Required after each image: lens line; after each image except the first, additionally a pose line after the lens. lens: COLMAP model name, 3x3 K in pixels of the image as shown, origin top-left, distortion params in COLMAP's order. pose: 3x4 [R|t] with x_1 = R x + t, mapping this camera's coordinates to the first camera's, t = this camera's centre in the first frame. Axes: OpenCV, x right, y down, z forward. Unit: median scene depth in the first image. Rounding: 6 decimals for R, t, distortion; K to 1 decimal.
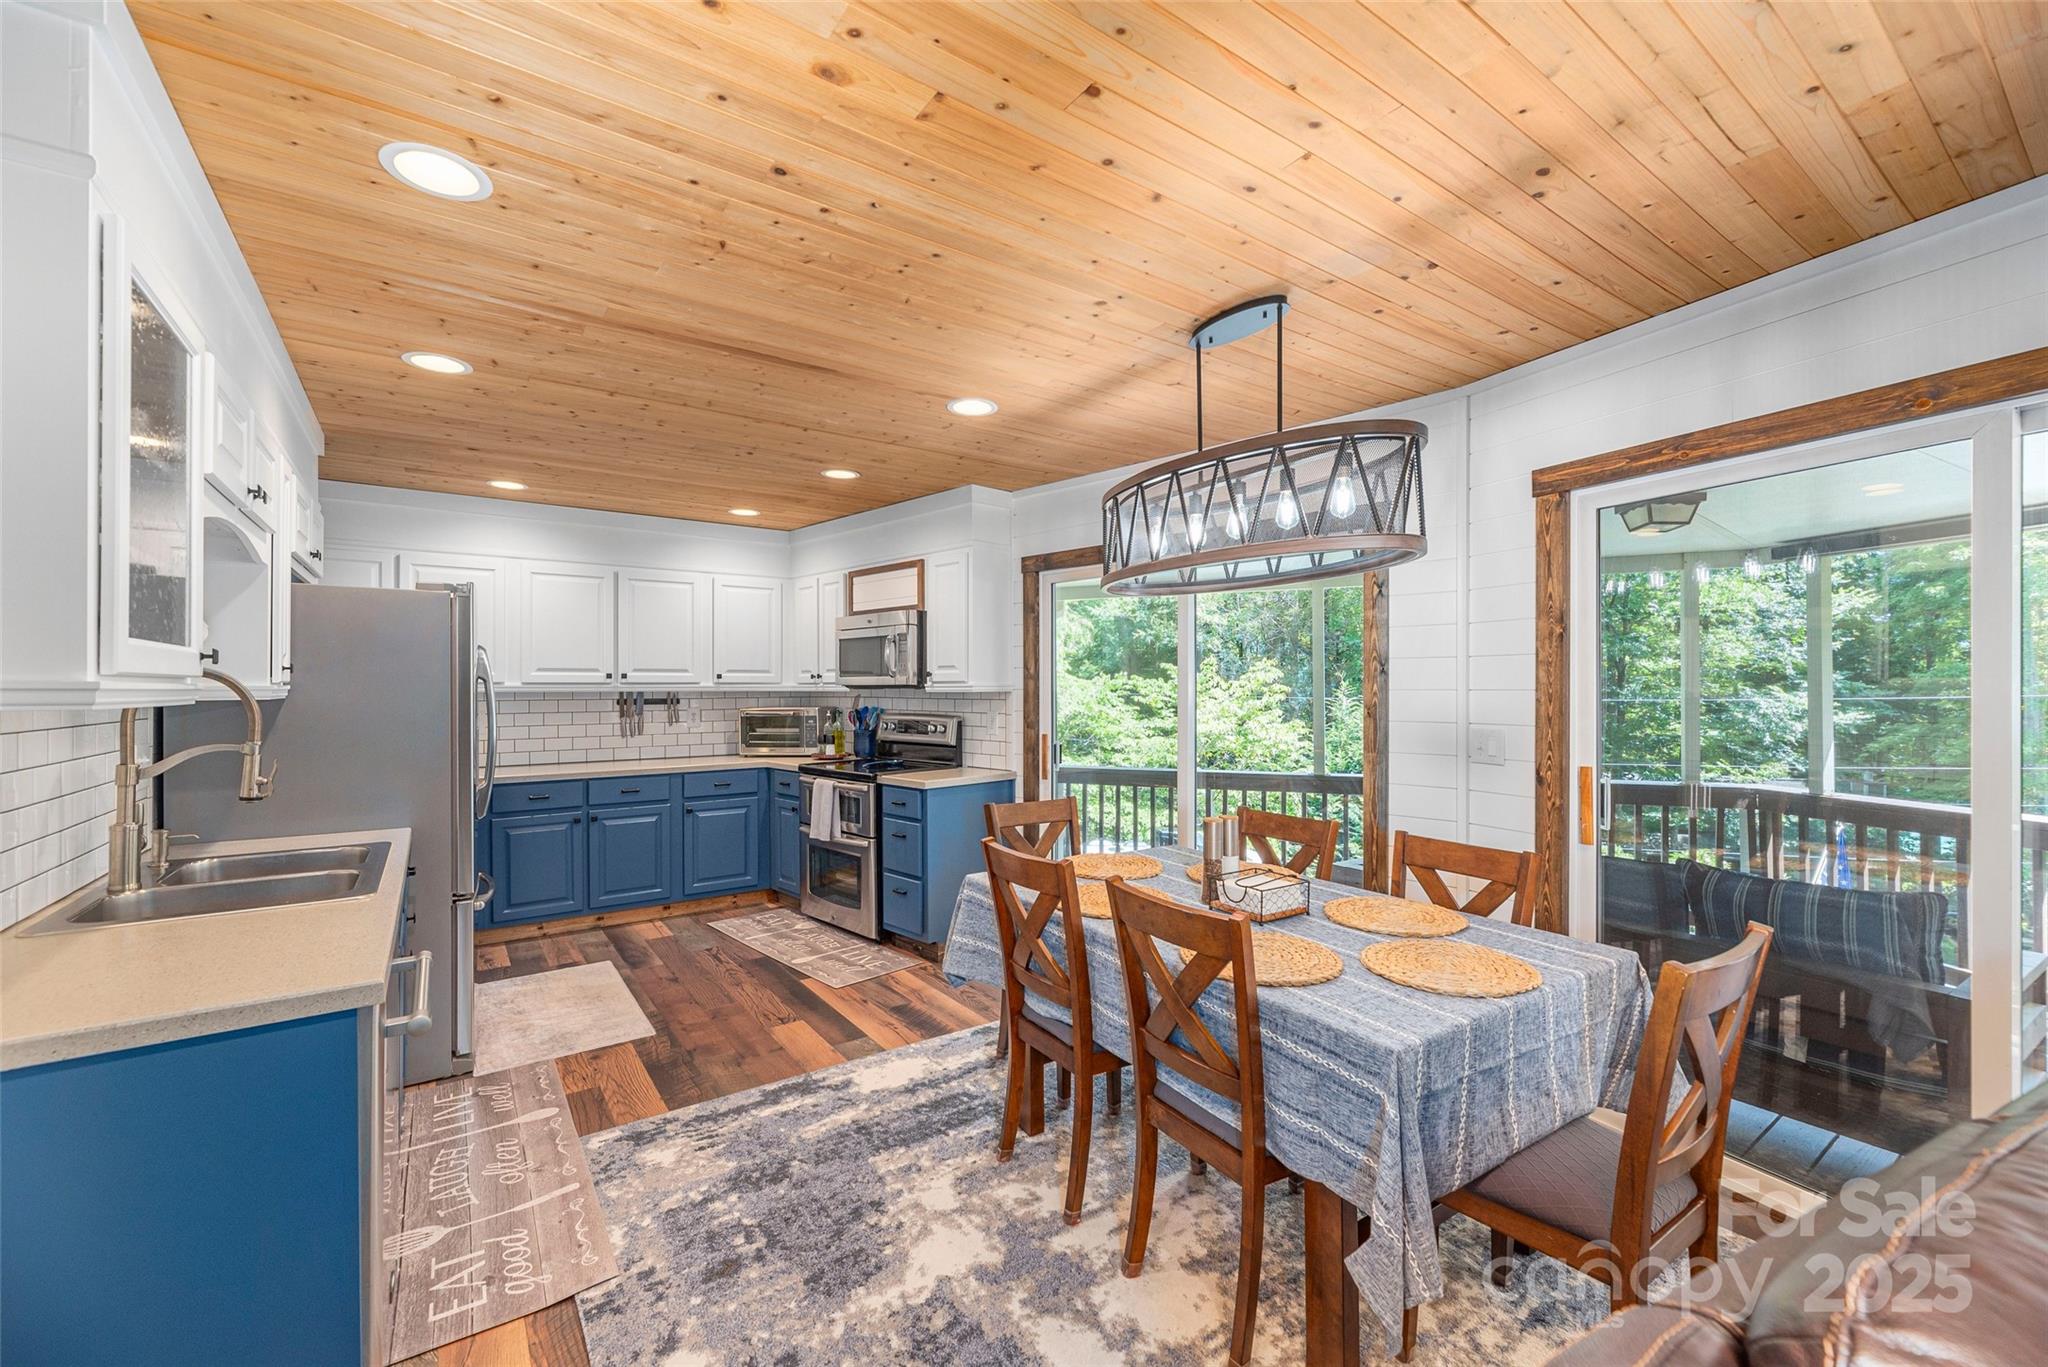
lens RADIAL K [[837.5, 0, 1026.1], [0, 837.5, 684.3], [0, 0, 1]] dist [0.002339, 0.000223]
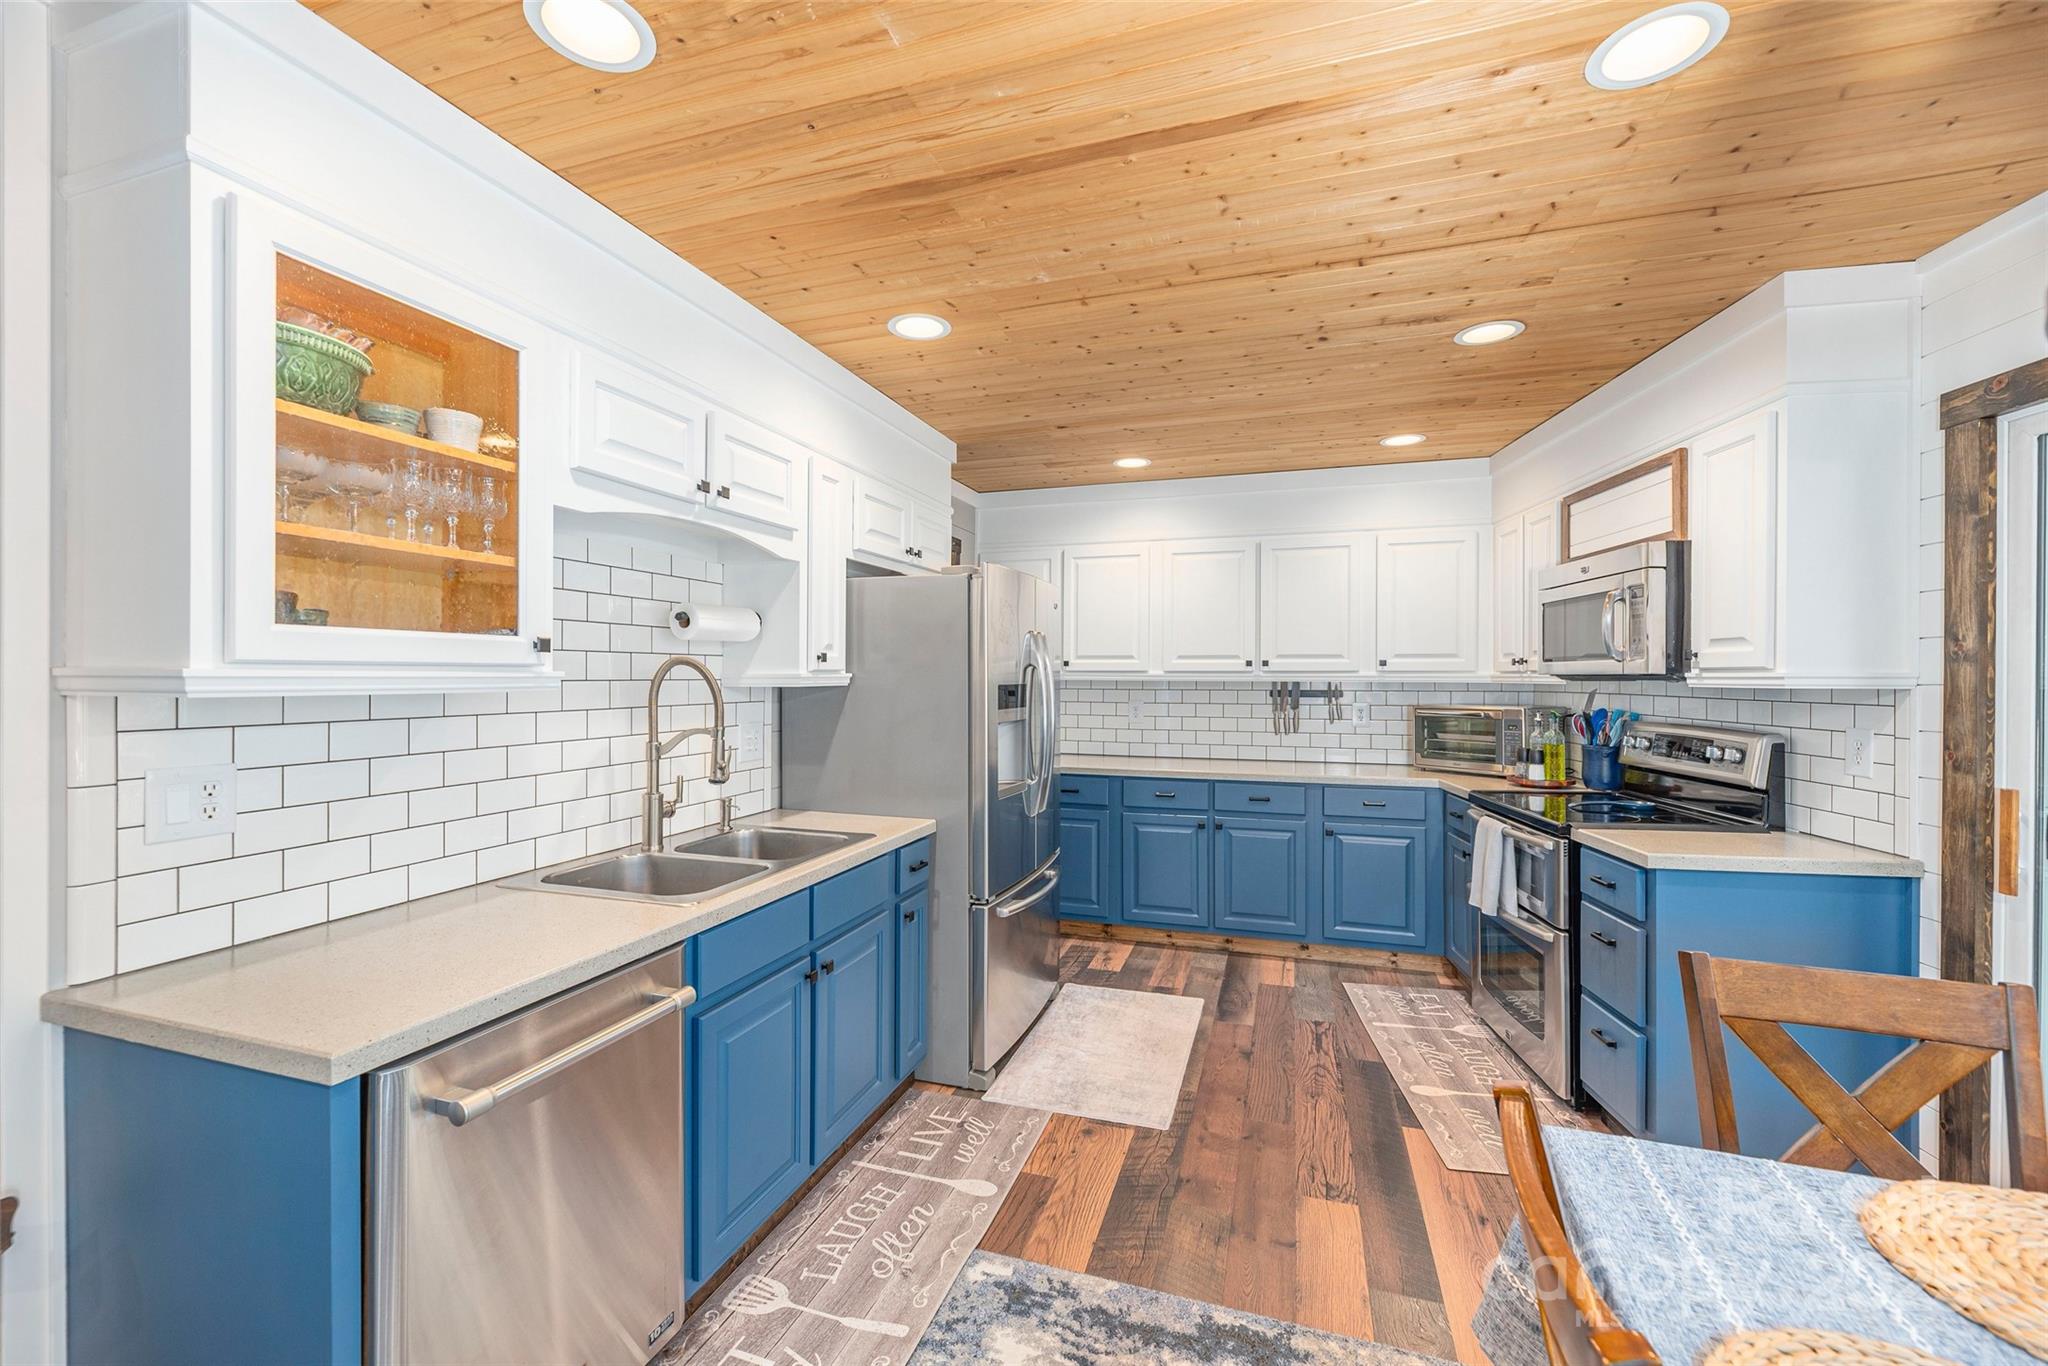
lens RADIAL K [[837.5, 0, 1014.5], [0, 837.5, 678.2], [0, 0, 1]] dist [0.002339, 0.000223]
pose [[0.588875, 0.005788, -0.808203, 0.066547], [-0.001066, 0.999979, 0.006385, 0.000047], [0.808223, -0.002898, 0.588869, 0.316311]]
